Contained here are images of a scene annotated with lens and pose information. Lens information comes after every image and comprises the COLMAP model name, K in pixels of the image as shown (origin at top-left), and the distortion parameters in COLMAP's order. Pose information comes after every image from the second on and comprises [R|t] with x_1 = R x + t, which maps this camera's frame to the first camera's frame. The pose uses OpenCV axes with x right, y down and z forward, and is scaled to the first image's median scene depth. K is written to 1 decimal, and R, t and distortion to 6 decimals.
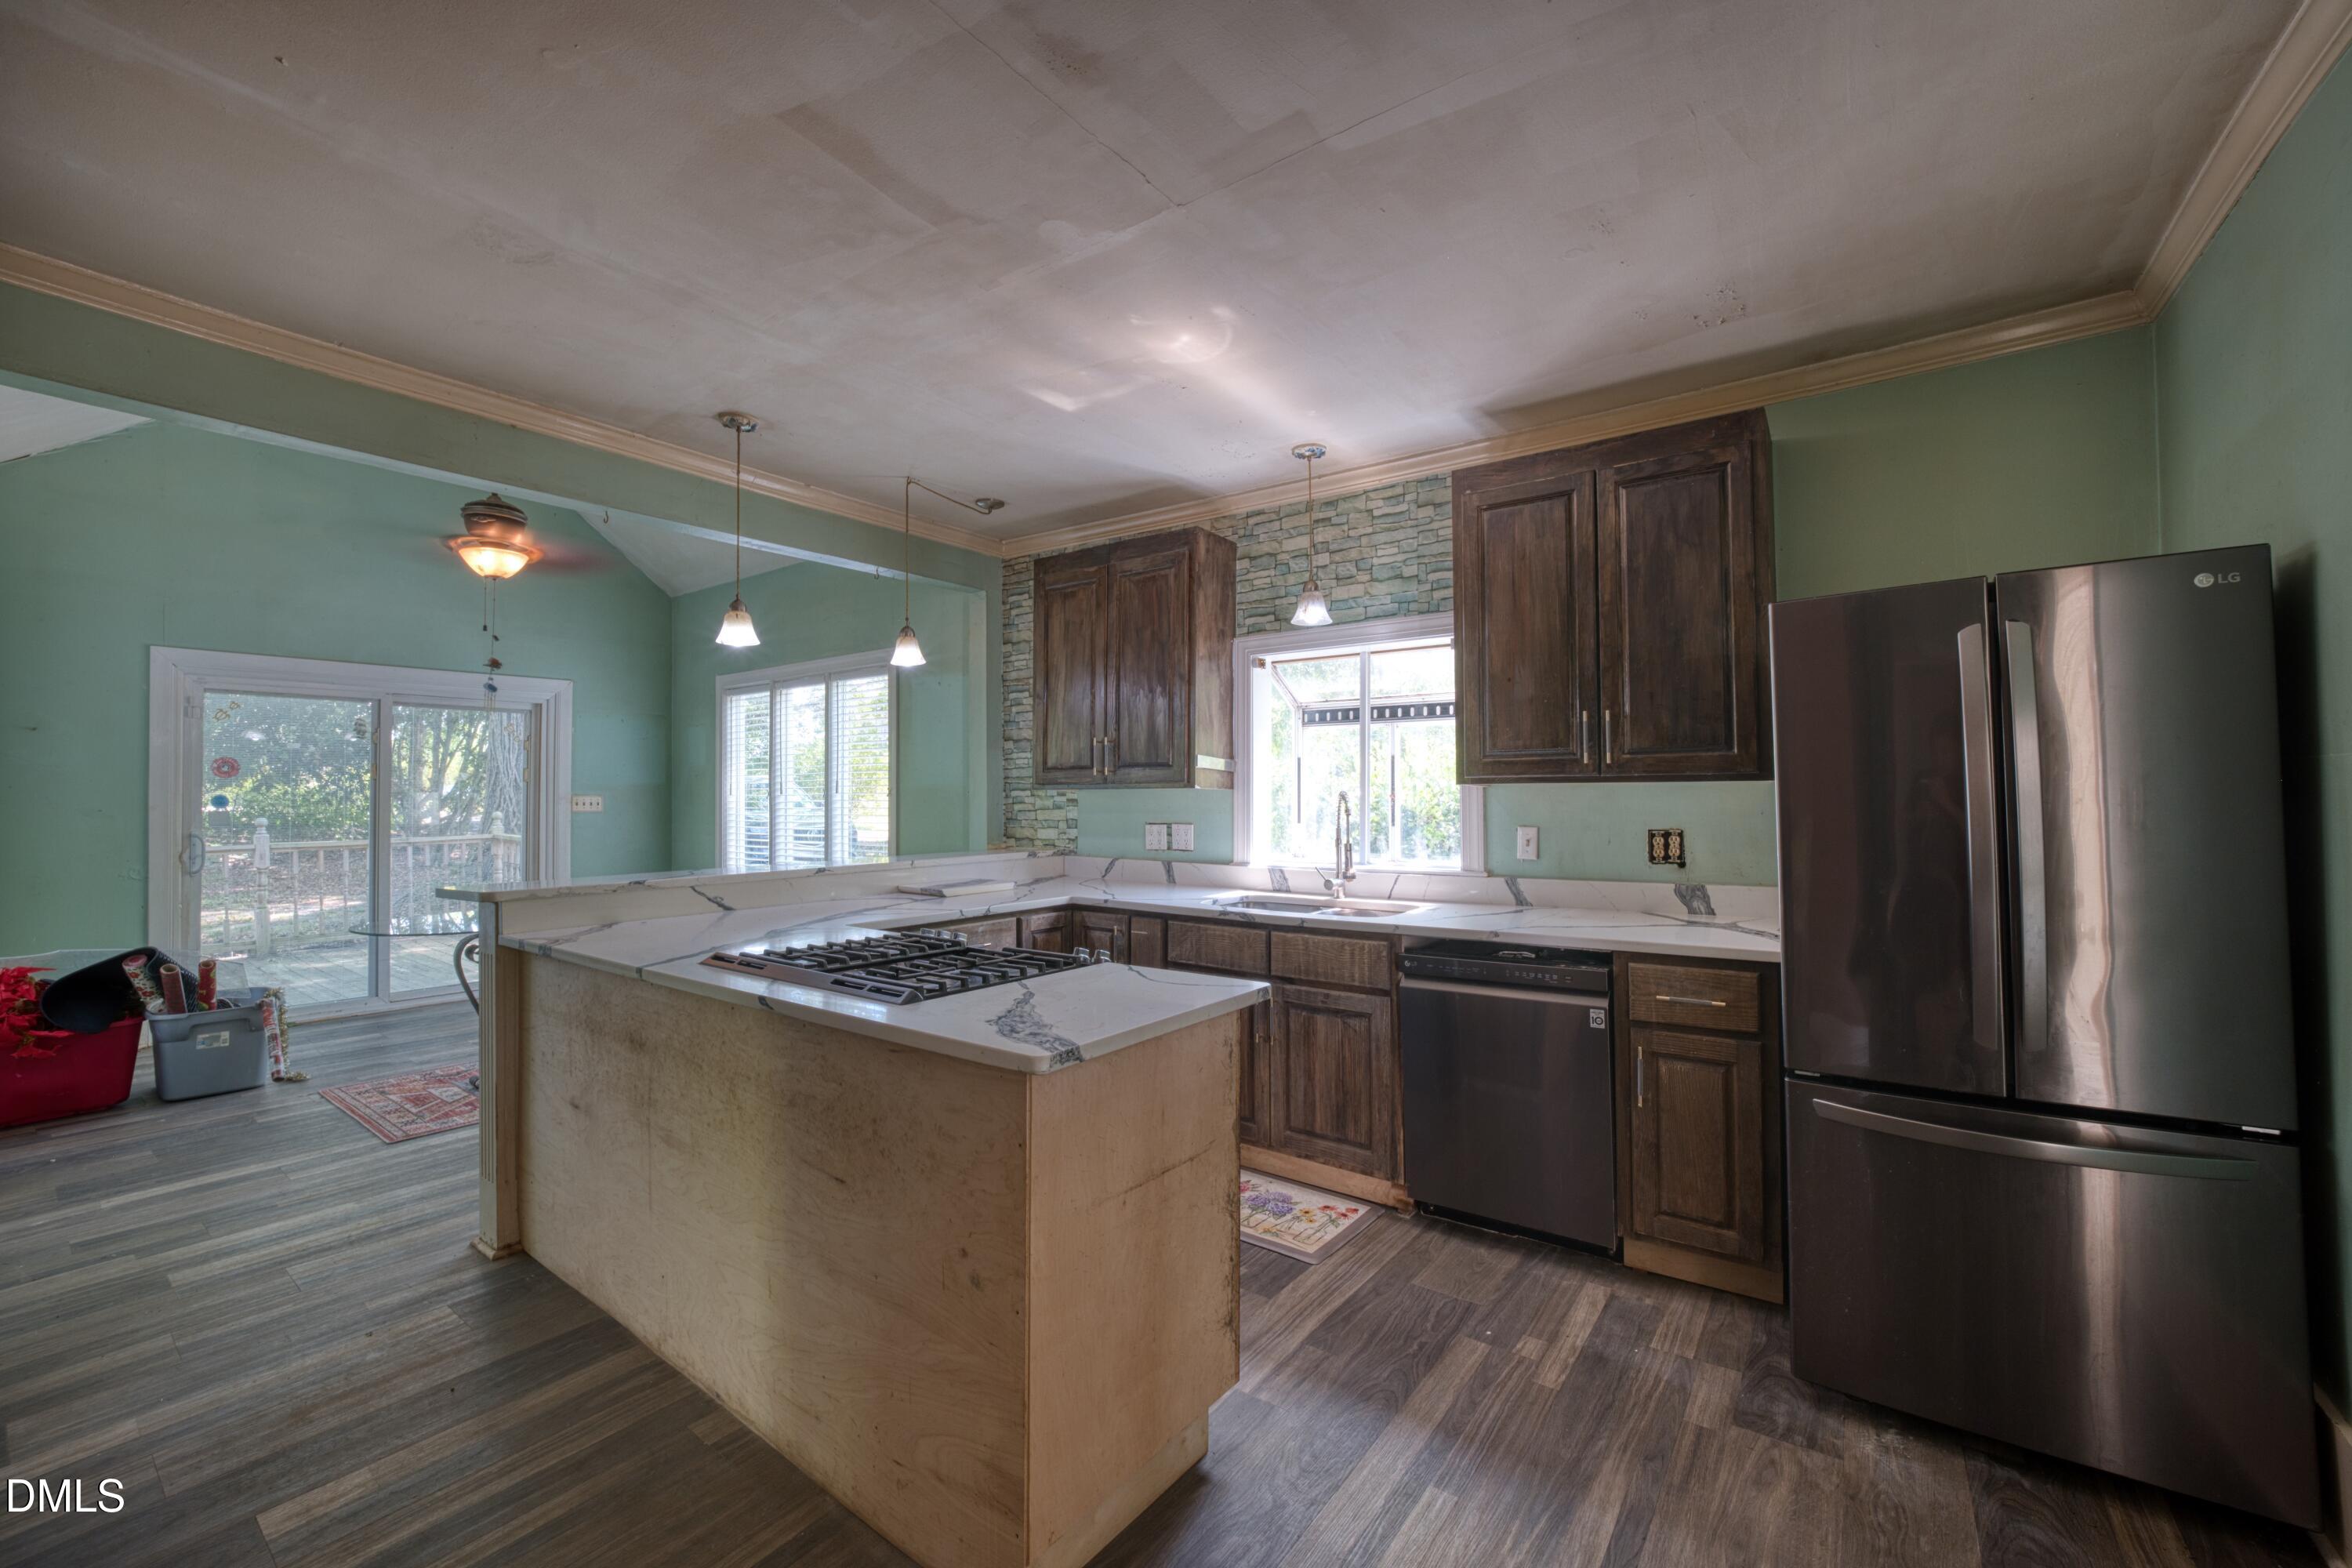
lens RADIAL K [[933.1, 0, 1176.3], [0, 933.1, 782.2], [0, 0, 1]] dist [-0.021934, 0.000167]
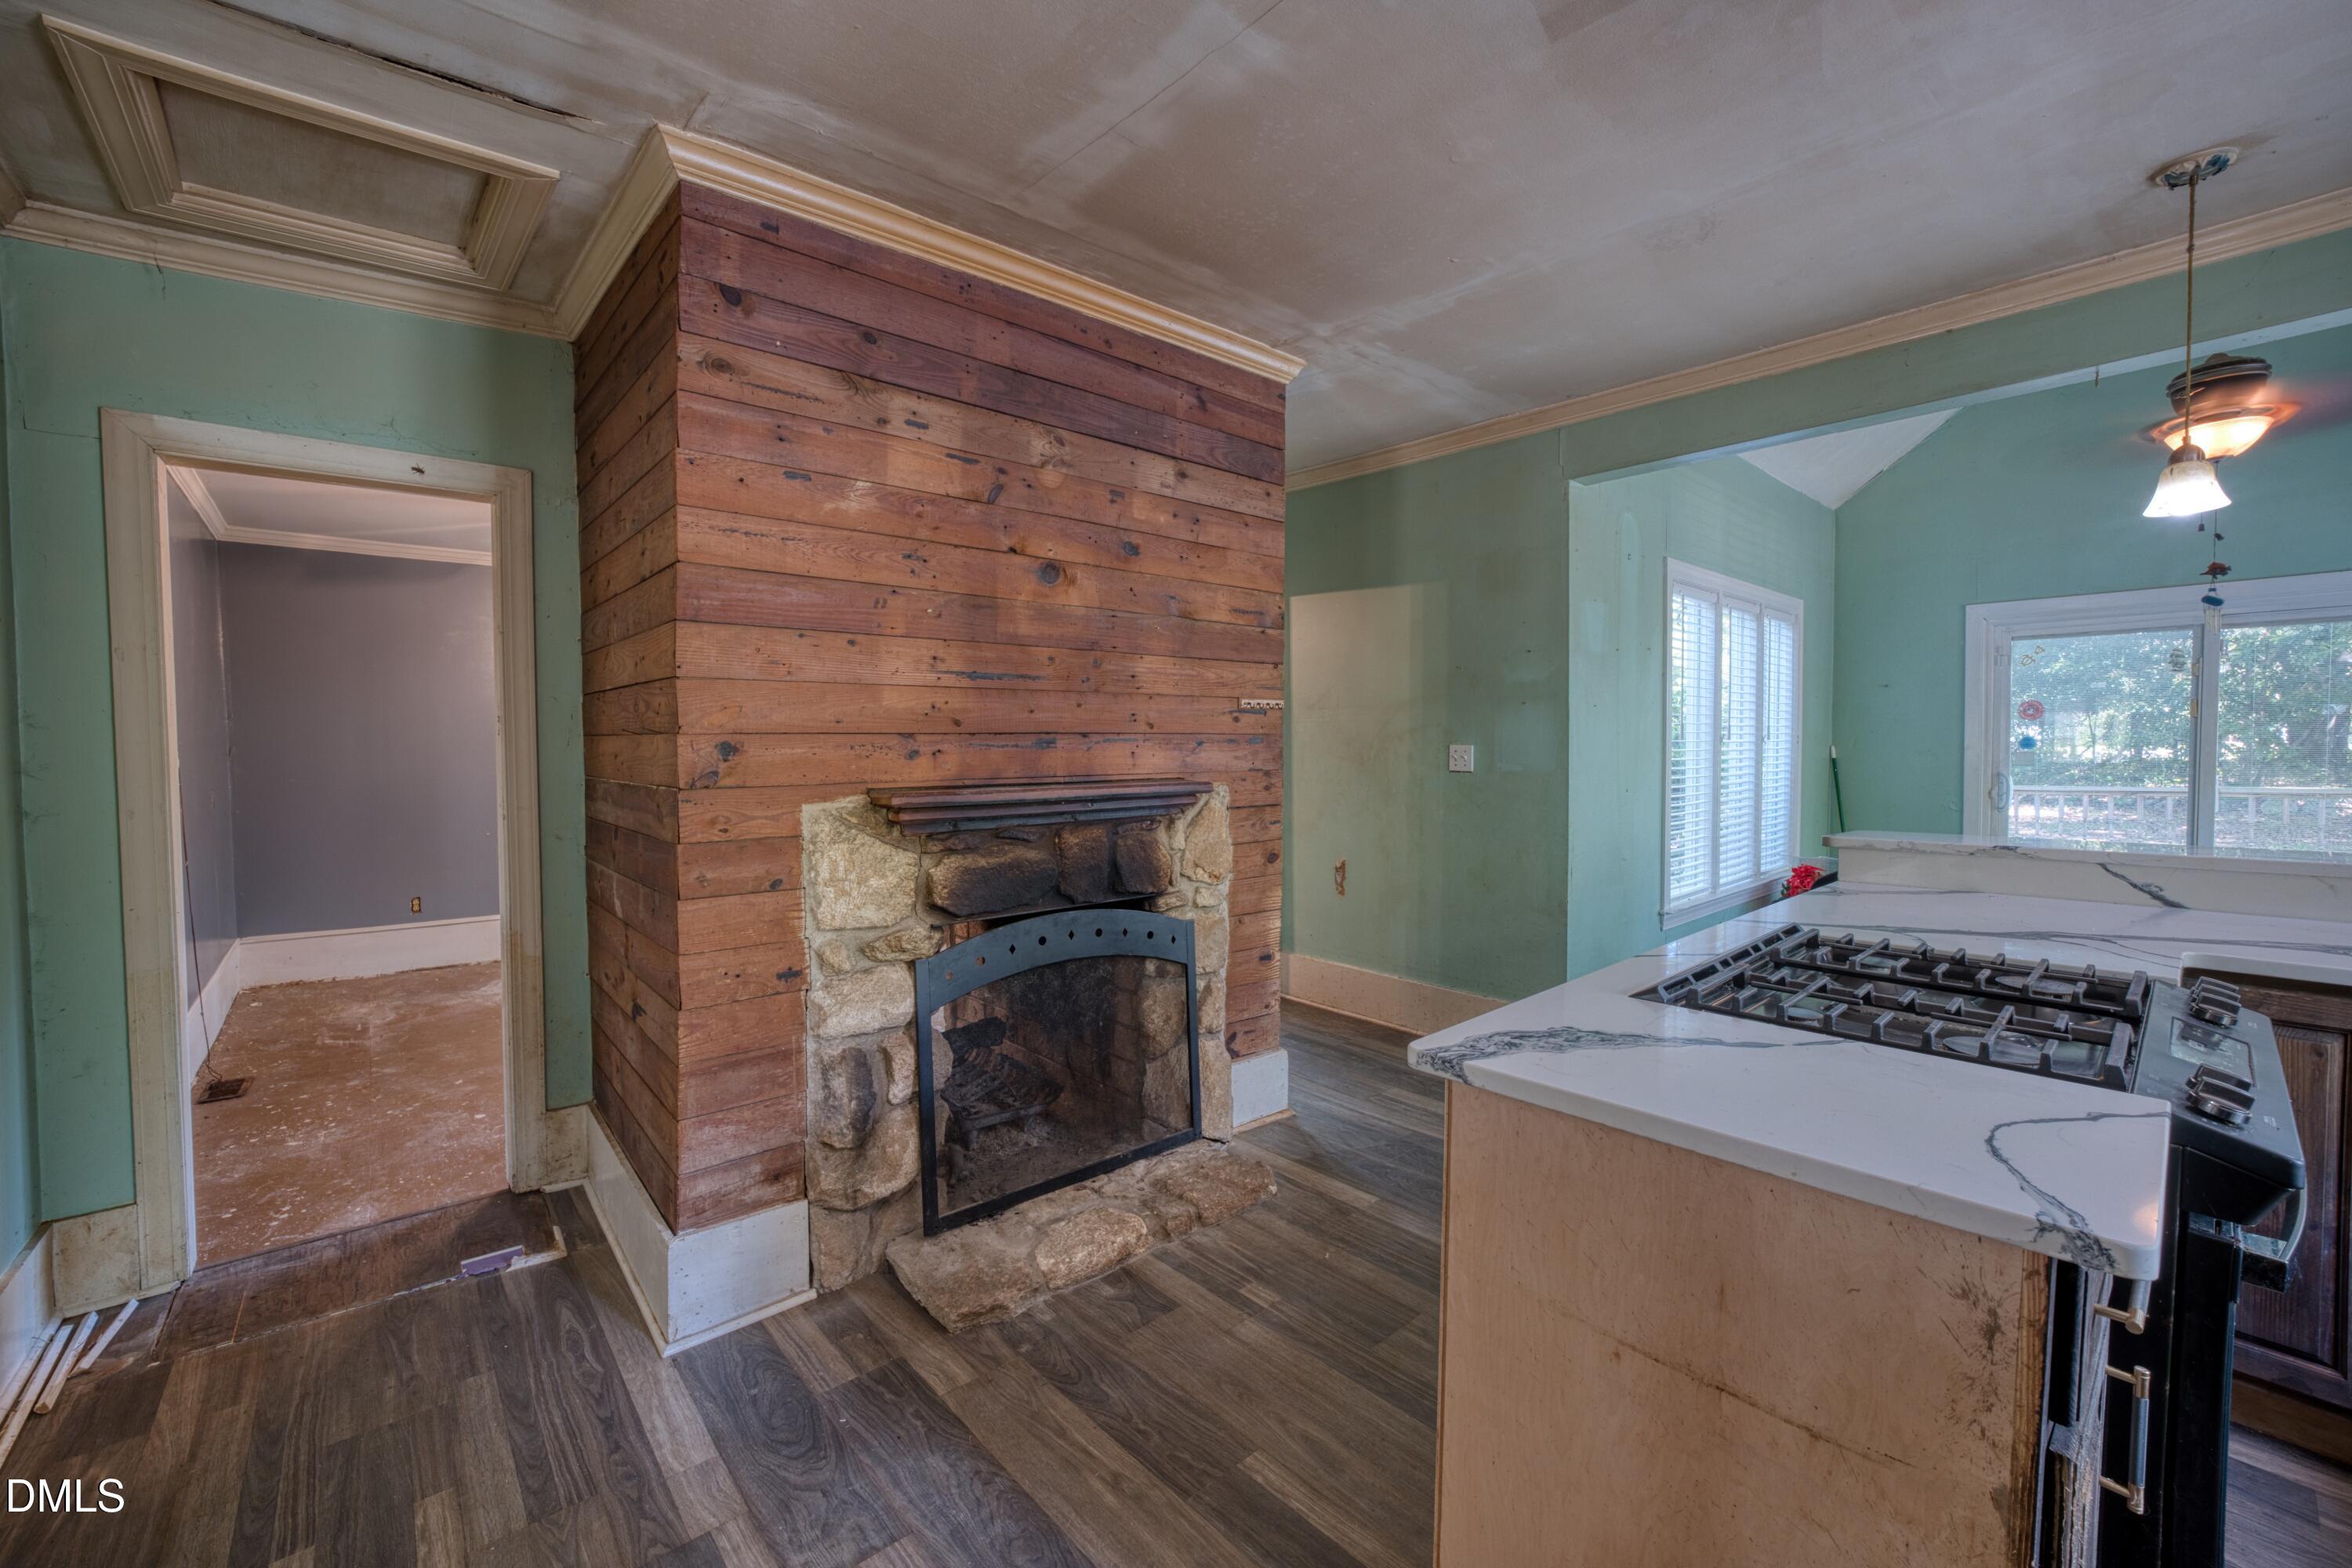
lens RADIAL K [[933.1, 0, 1167.1], [0, 933.1, 784.1], [0, 0, 1]] dist [-0.021934, 0.000167]
pose [[-0.223390, 0.046308, -0.973628, 0.200712], [0.021679, 0.998860, 0.042534, 0.002074], [0.974488, -0.011605, -0.224139, 0.261294]]
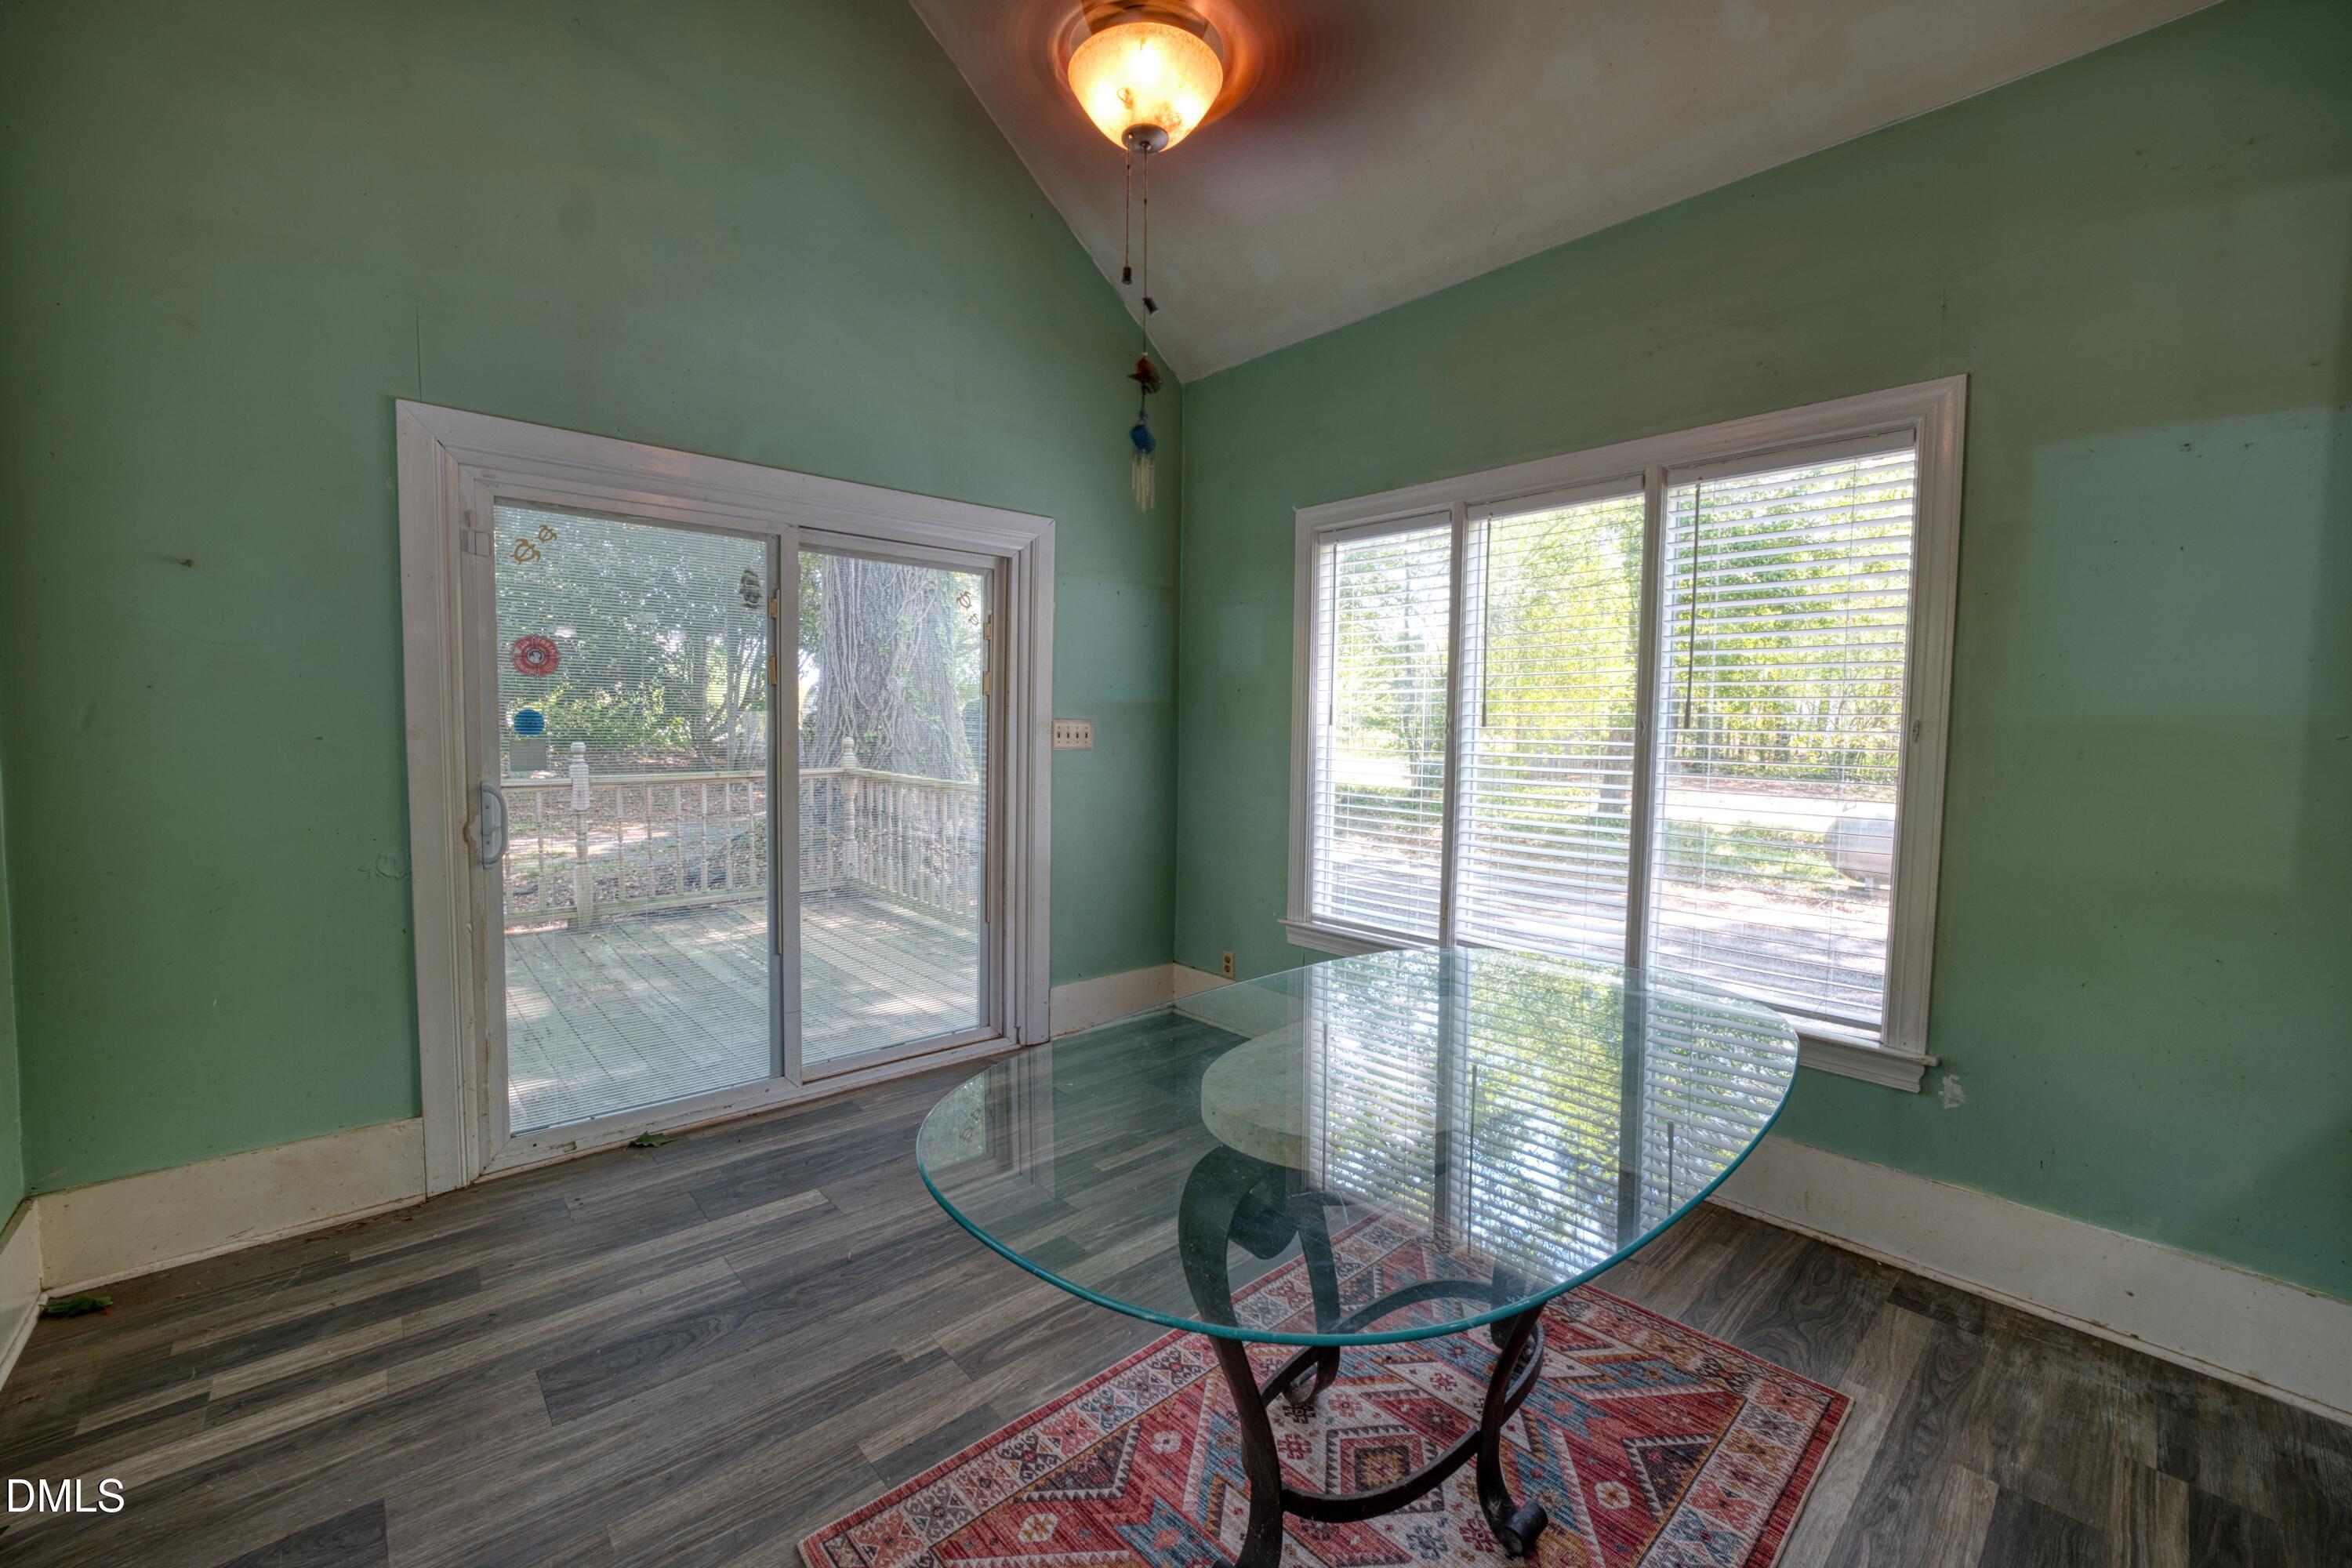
lens RADIAL K [[933.1, 0, 1166.1], [0, 933.1, 778.5], [0, 0, 1]] dist [-0.021934, 0.000167]
pose [[0.978429, 0.031474, -0.204172, -0.576278], [-0.016323, 0.997015, 0.075468, 0.007152], [0.205938, -0.070507, 0.976022, 0.549267]]
